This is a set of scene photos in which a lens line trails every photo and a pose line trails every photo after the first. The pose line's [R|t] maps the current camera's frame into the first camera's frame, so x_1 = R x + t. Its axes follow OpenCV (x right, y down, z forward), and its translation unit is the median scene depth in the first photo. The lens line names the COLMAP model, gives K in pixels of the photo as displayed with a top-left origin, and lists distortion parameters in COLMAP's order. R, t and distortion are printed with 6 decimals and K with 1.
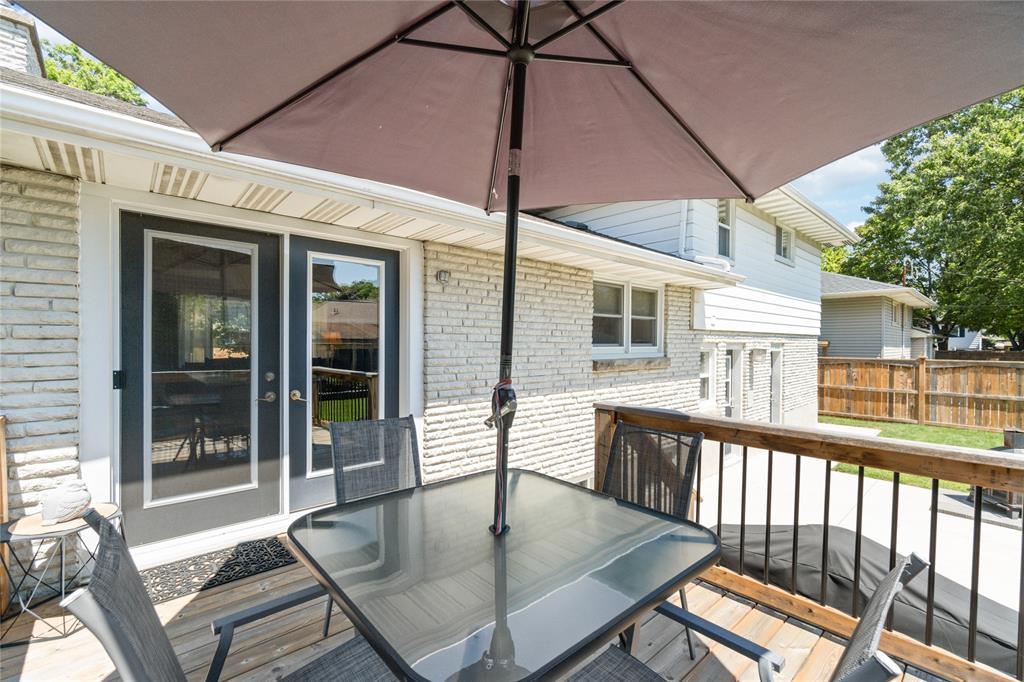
lens RADIAL K [[444.7, 0, 514.4], [0, 444.7, 345.9], [0, 0, 1]] dist [0.000427, 0.000178]
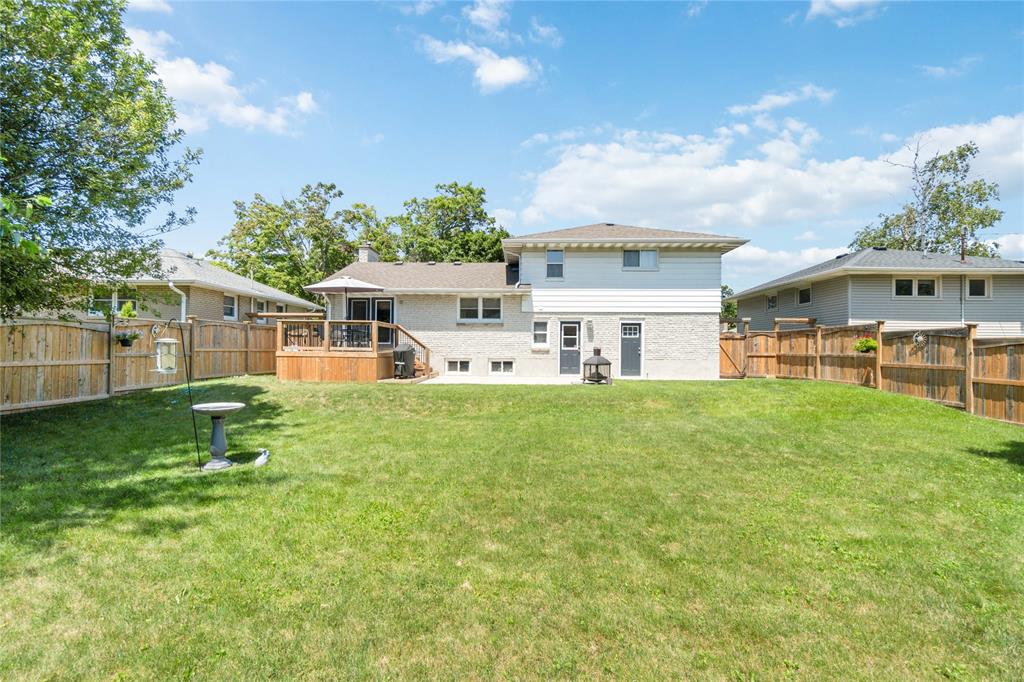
lens RADIAL K [[444.7, 0, 514.4], [0, 444.7, 345.9], [0, 0, 1]] dist [0.000427, 0.000178]
pose [[0.722376, -0.007739, -0.691457, 2.266243], [-0.009137, 0.999743, -0.020734, 0.221313], [0.691440, 0.021296, 0.722120, -0.863287]]
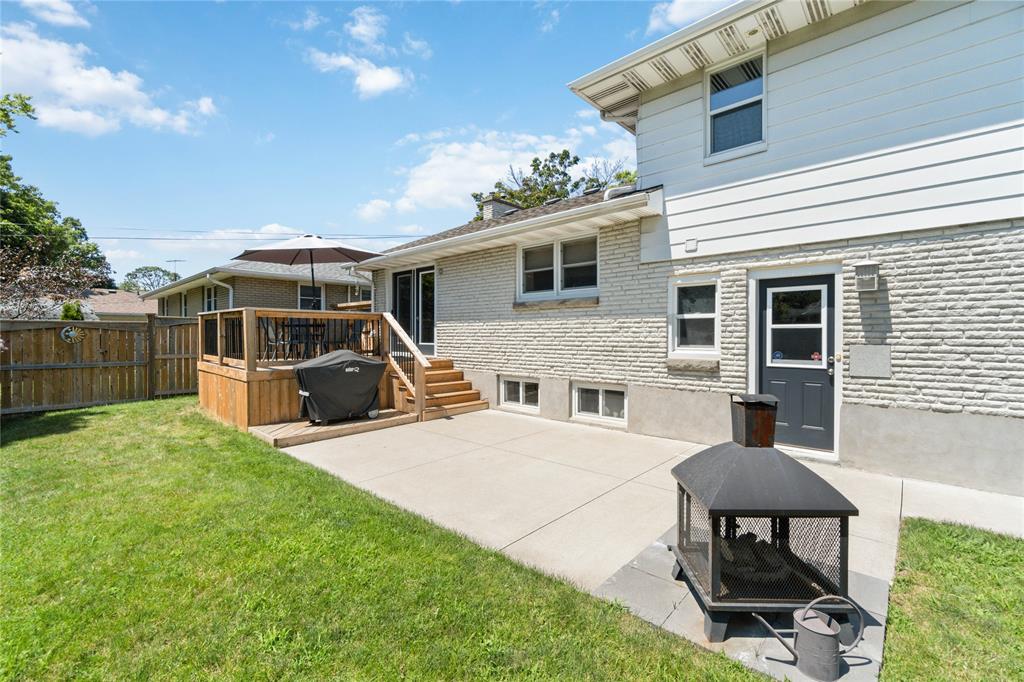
lens RADIAL K [[438.1, 0, 512.0], [0, 438.1, 341.0], [0, 0, 1]] dist [-0.003455, -0.000271]
pose [[0.080283, 0.006087, -0.996754, 1.421628], [-0.007908, 0.999954, 0.005469, 0.133351], [0.996741, 0.007444, 0.080328, 0.729488]]
